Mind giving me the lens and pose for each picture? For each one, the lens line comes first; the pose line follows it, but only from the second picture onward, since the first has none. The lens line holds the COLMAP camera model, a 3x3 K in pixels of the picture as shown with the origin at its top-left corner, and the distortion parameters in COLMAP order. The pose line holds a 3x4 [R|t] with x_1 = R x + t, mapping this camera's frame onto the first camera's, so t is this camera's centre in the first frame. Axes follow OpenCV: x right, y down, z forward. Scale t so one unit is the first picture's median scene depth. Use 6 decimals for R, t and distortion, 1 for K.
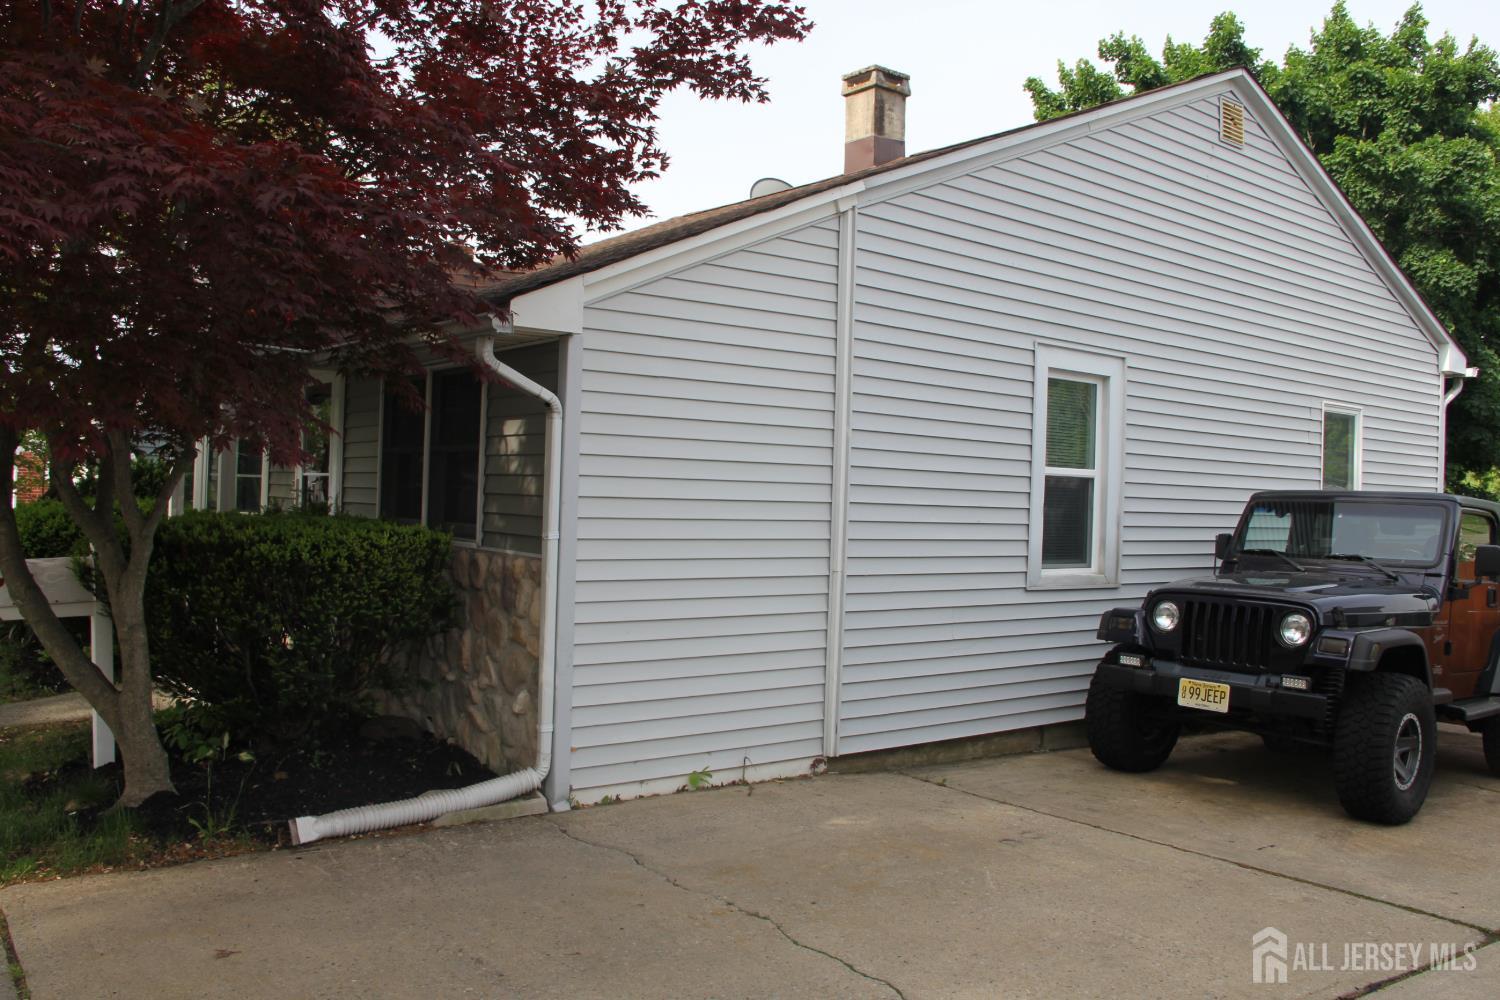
lens RADIAL K [[1289.8, 0, 749.7], [0, 1289.8, 498.0], [0, 0, 1]] dist [-0.154405, 0.125156]
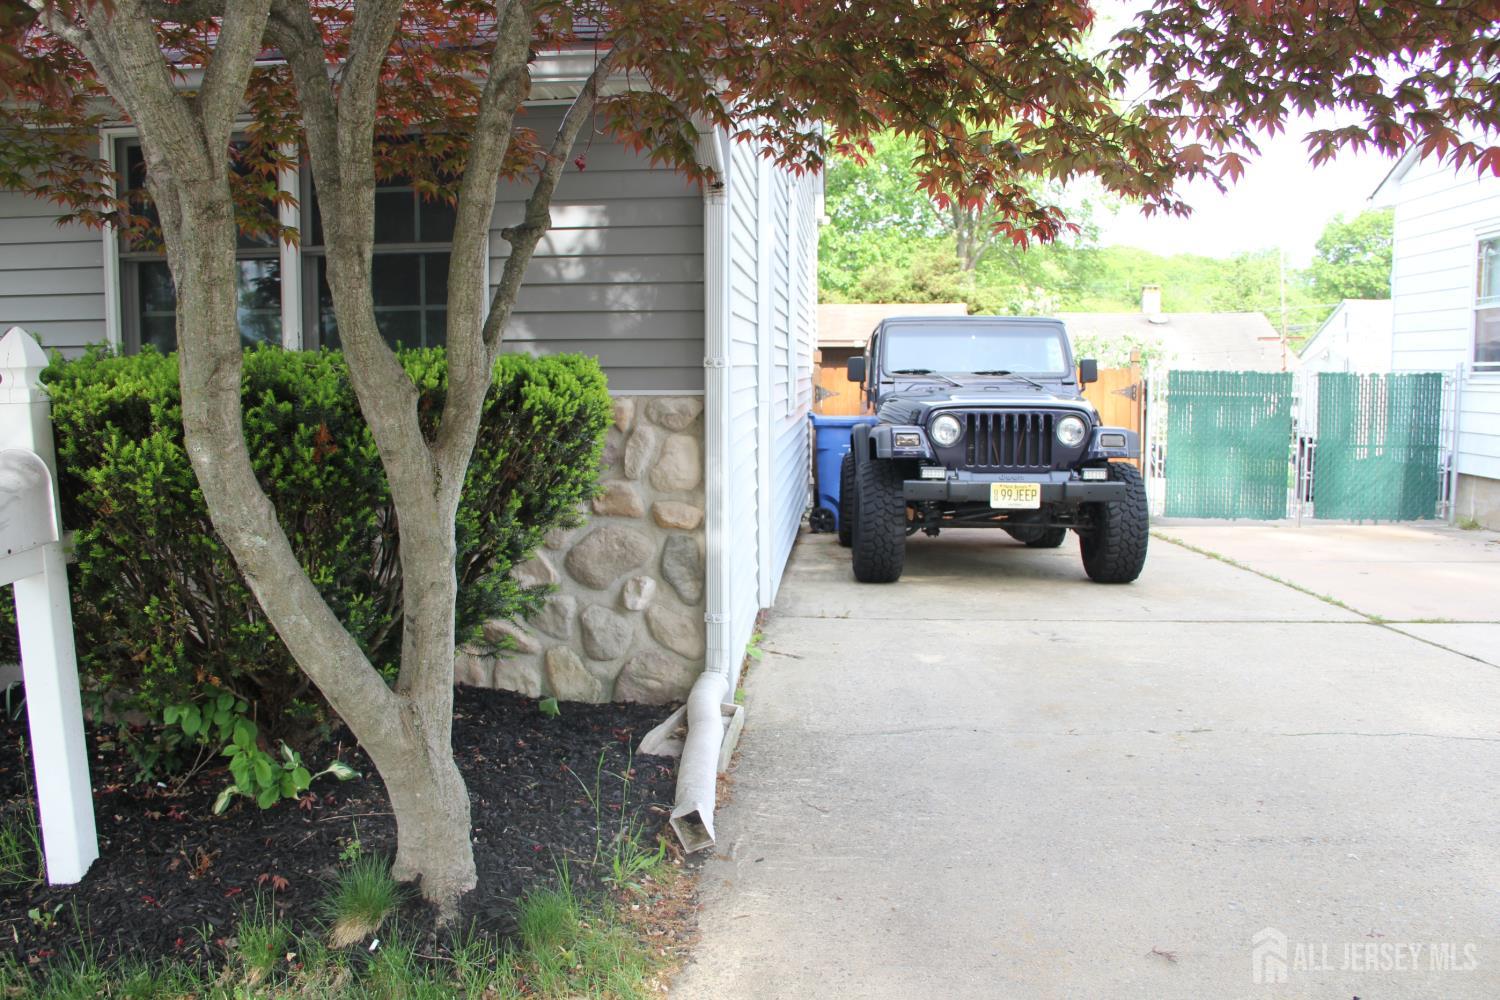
lens RADIAL K [[1289.8, 0, 748.4], [0, 1289.8, 505.4], [0, 0, 1]] dist [-0.154405, 0.125156]
pose [[0.622017, -0.110346, 0.775189, -0.750235], [0.021019, 0.992016, 0.124345, 0.020369], [-0.782722, -0.061051, 0.619370, 0.533184]]
